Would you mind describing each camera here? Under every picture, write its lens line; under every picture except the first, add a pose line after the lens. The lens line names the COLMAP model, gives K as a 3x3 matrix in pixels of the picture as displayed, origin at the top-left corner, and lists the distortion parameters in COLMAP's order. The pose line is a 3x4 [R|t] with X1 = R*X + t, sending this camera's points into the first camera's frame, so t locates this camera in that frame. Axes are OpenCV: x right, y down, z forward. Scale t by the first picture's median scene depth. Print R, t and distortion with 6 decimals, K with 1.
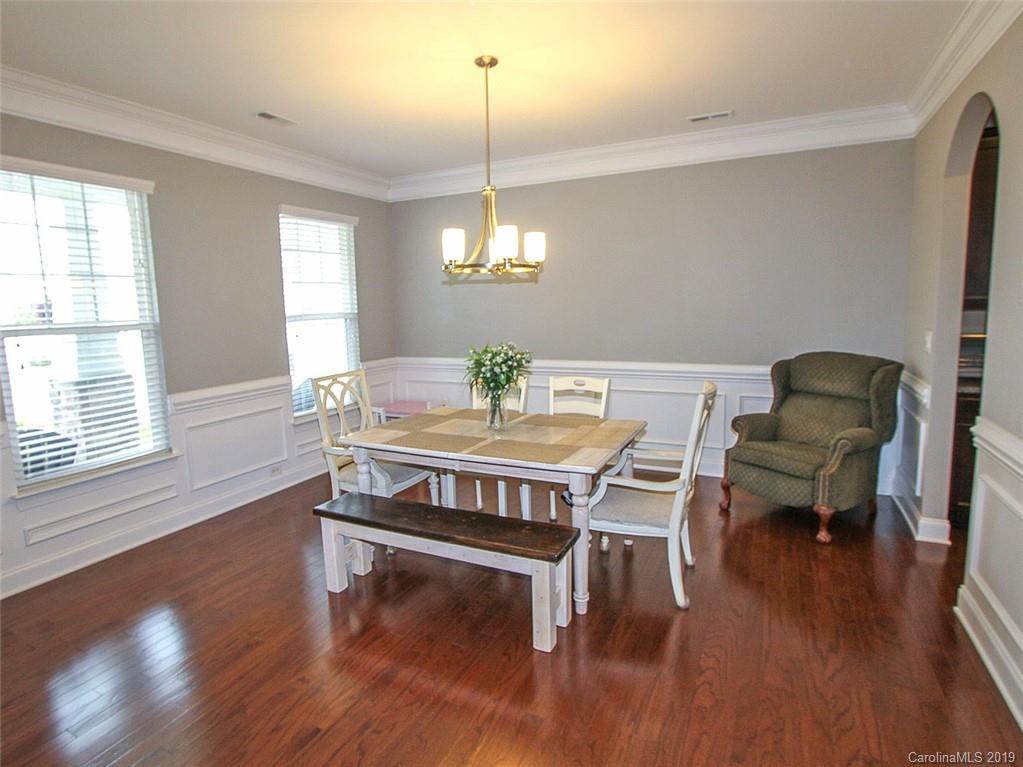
lens RADIAL K [[539.7, 0, 494.8], [0, 539.7, 377.5], [0, 0, 1]] dist [-0.001256, -0.002636]
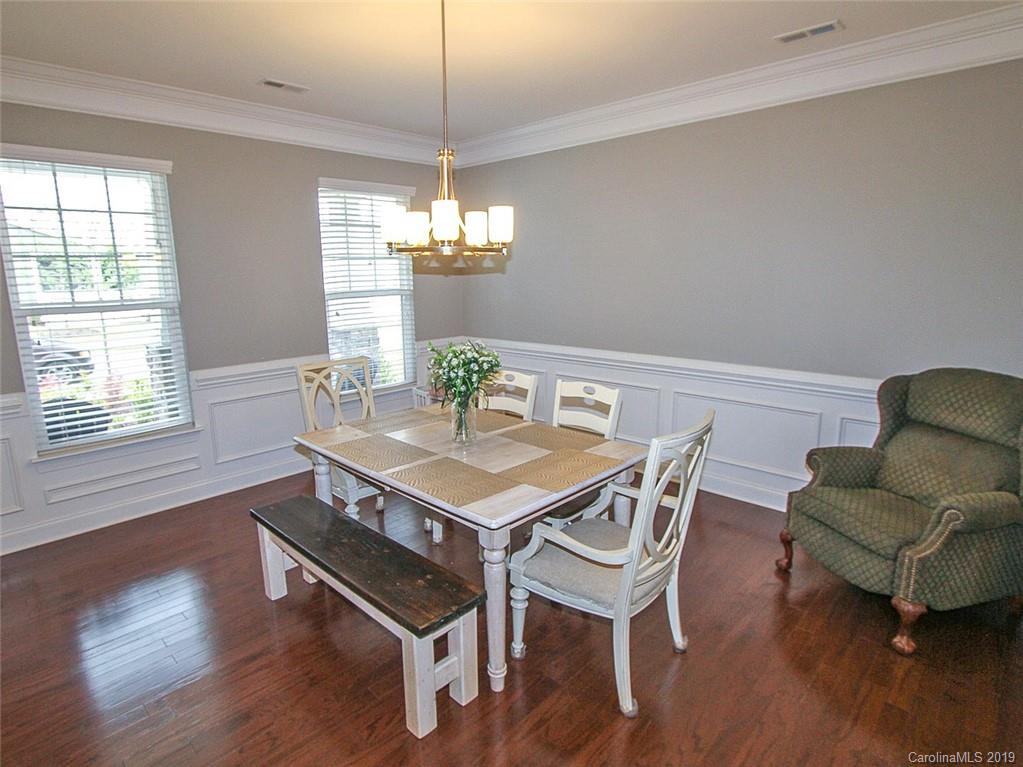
lens RADIAL K [[539.7, 0, 504.0], [0, 539.7, 375.1], [0, 0, 1]] dist [-0.001256, -0.002636]
pose [[0.955567, 0.068318, -0.286749, 0.268677], [-0.051258, 0.996463, 0.066593, -0.060714], [0.290284, -0.048936, 0.955688, 0.190003]]
